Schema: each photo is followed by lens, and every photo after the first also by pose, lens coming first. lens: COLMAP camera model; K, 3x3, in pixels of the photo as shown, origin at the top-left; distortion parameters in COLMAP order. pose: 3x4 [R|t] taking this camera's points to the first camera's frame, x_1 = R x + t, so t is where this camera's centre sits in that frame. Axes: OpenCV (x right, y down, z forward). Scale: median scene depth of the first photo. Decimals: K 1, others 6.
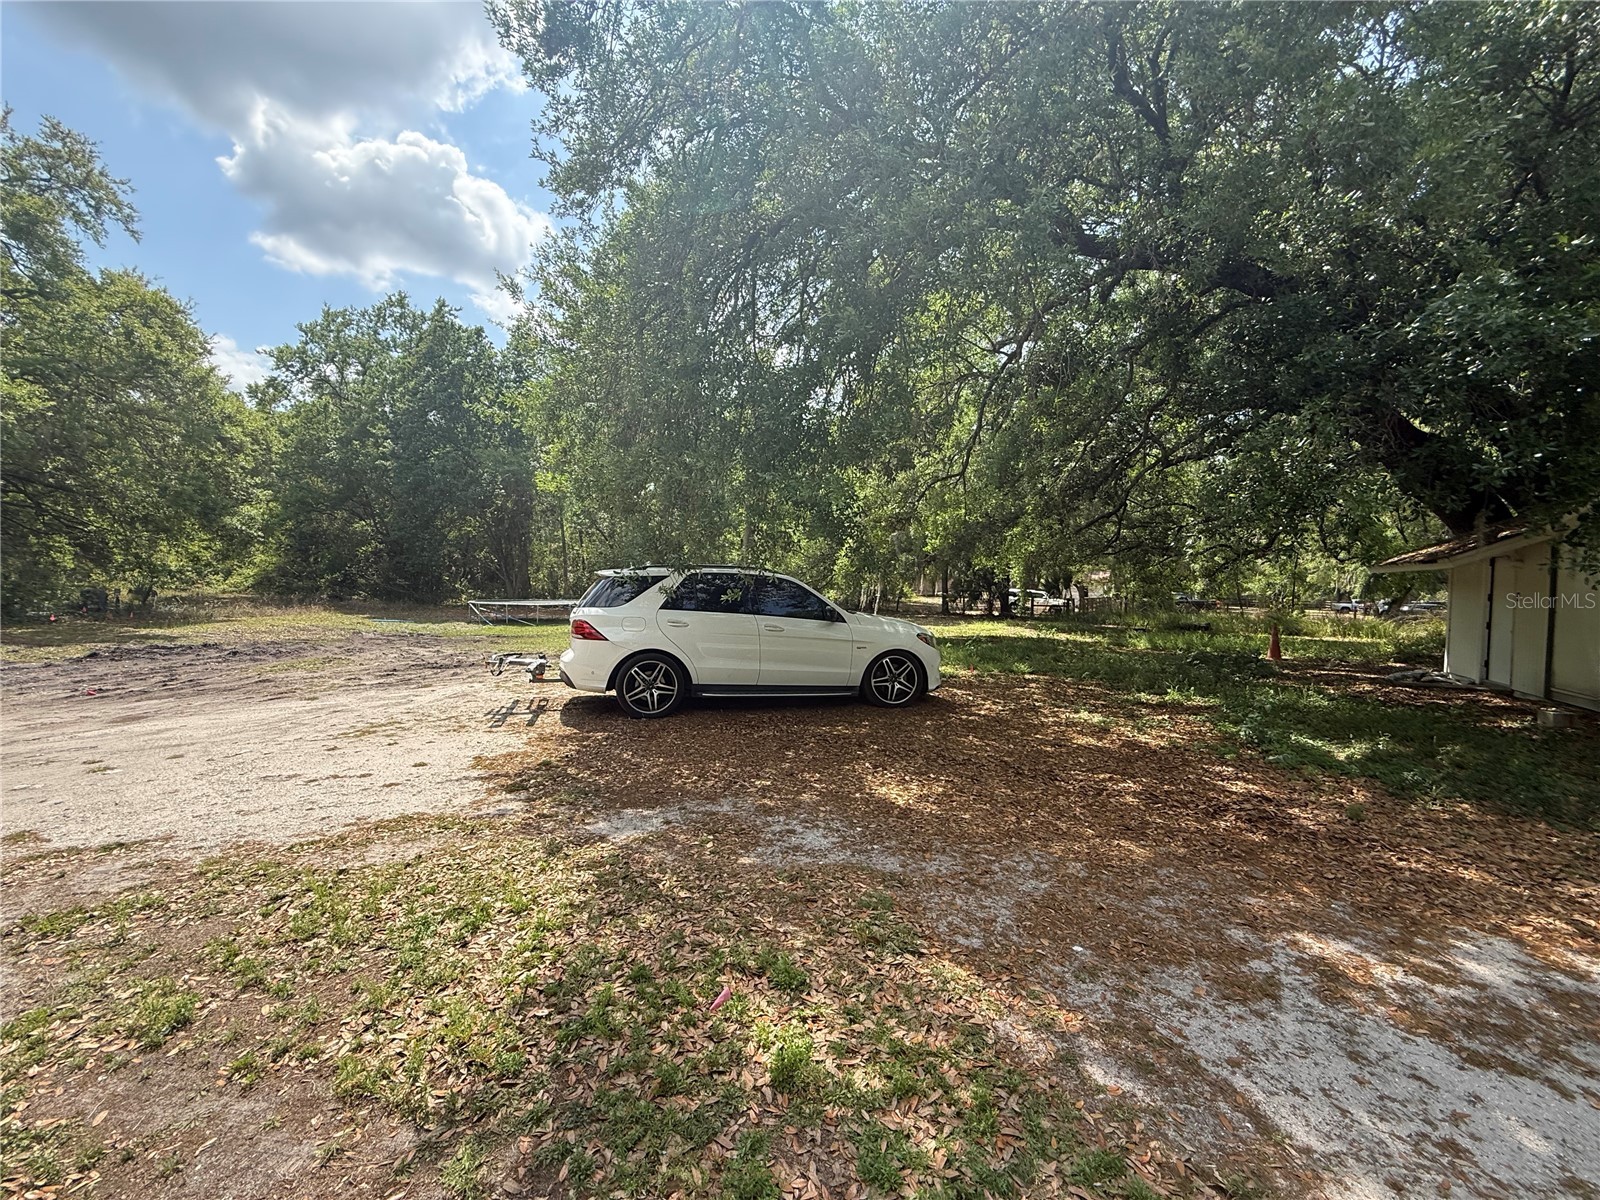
lens RADIAL K [[635.2, 0, 794.5], [0, 635.2, 599.1], [0, 0, 1]] dist [-0.000576, 0.001111]
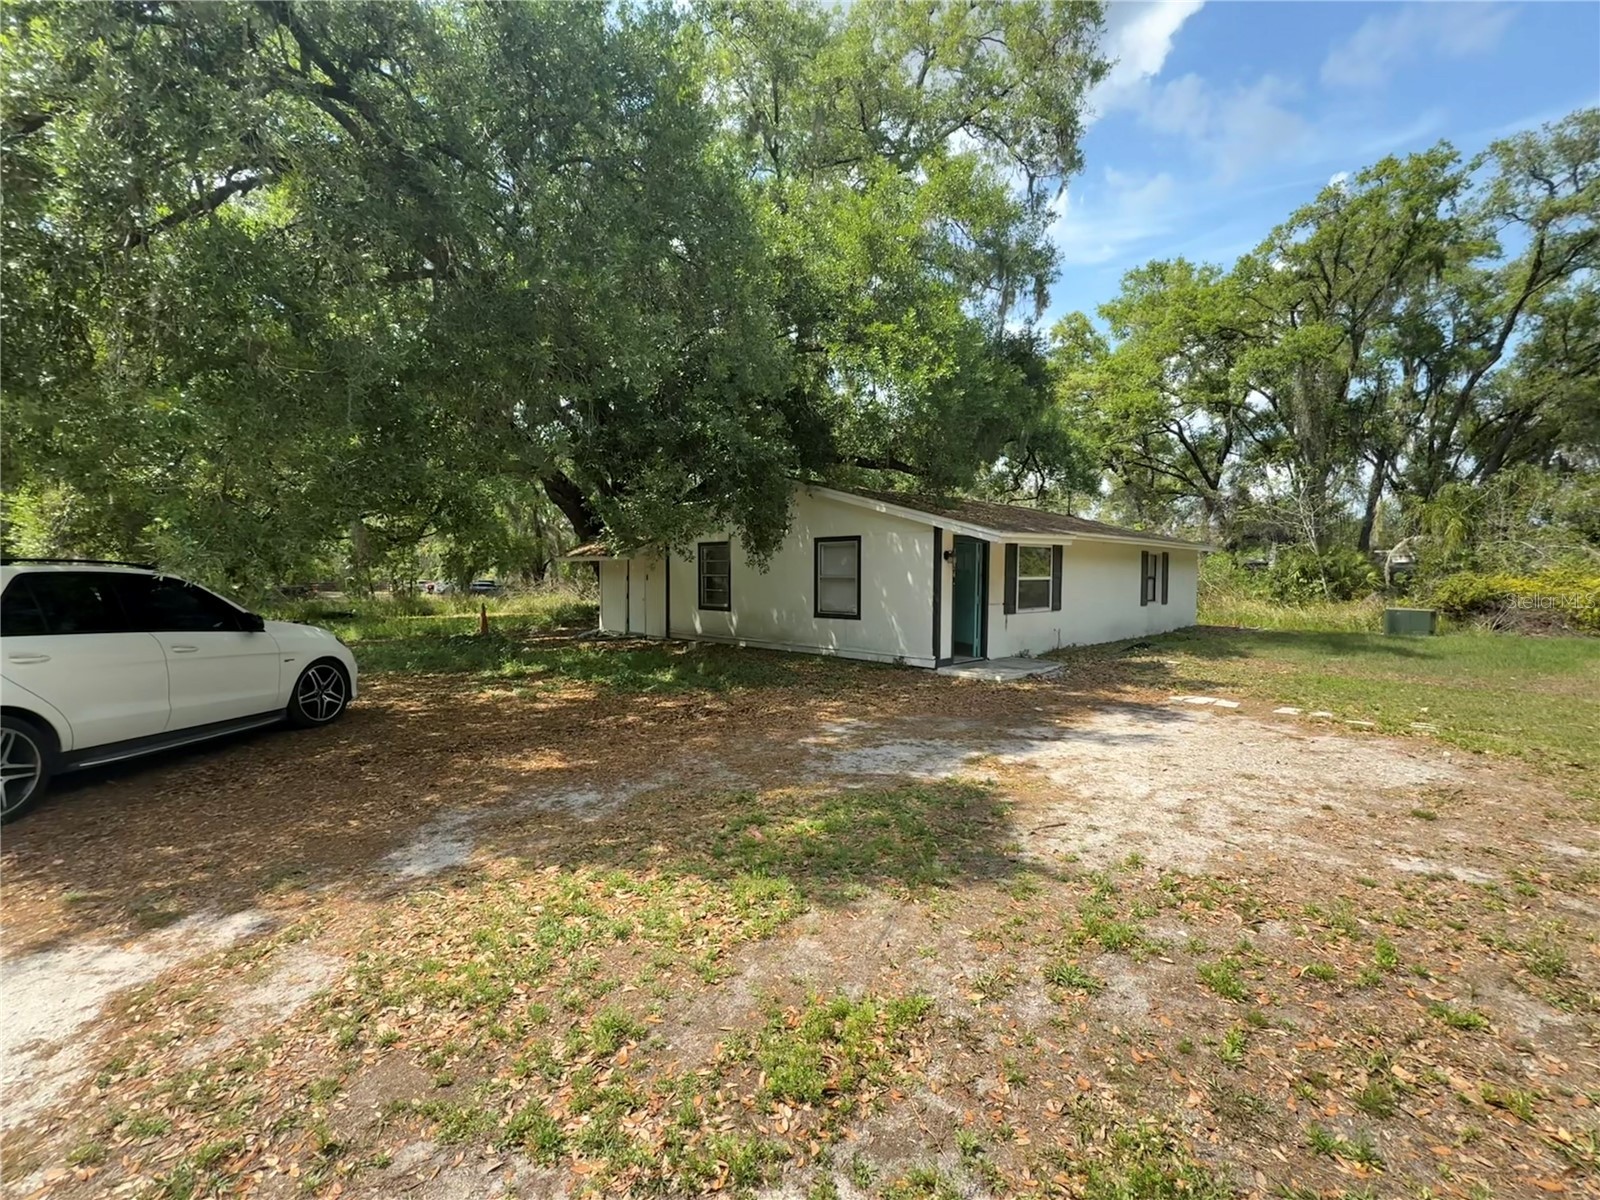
lens RADIAL K [[720.5, 0, 800.8], [0, 720.5, 595.1], [0, 0, 1]] dist [0.005506, 0.001904]
pose [[0.297558, -0.048227, 0.953485, -0.869977], [0.030511, 0.998694, 0.040992, -0.036910], [-0.954216, 0.016894, 0.298641, 0.149006]]
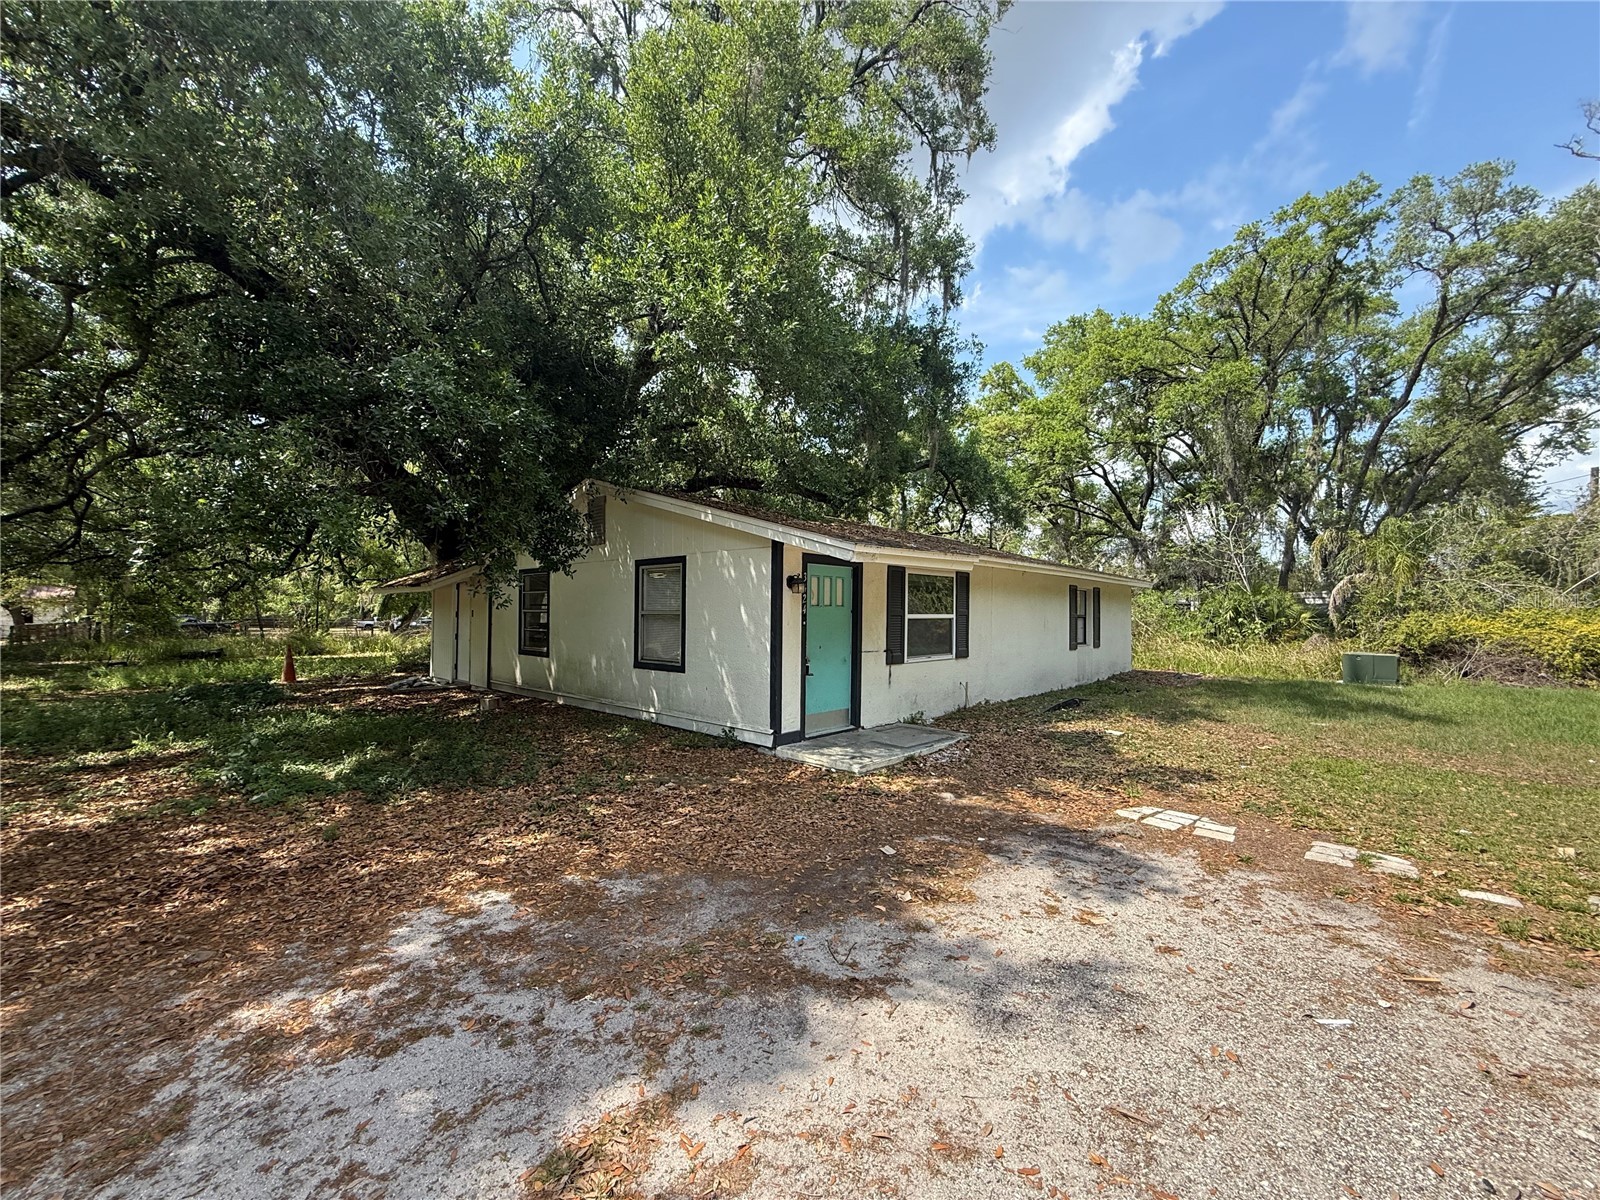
lens RADIAL K [[635.2, 0, 796.7], [0, 635.2, 601.3], [0, 0, 1]] dist [-0.000576, 0.001111]
pose [[0.265076, -0.000080, 0.964227, 0.093027], [0.026065, 0.999635, -0.007083, -0.003203], [-0.963875, 0.027010, 0.264981, 0.012594]]
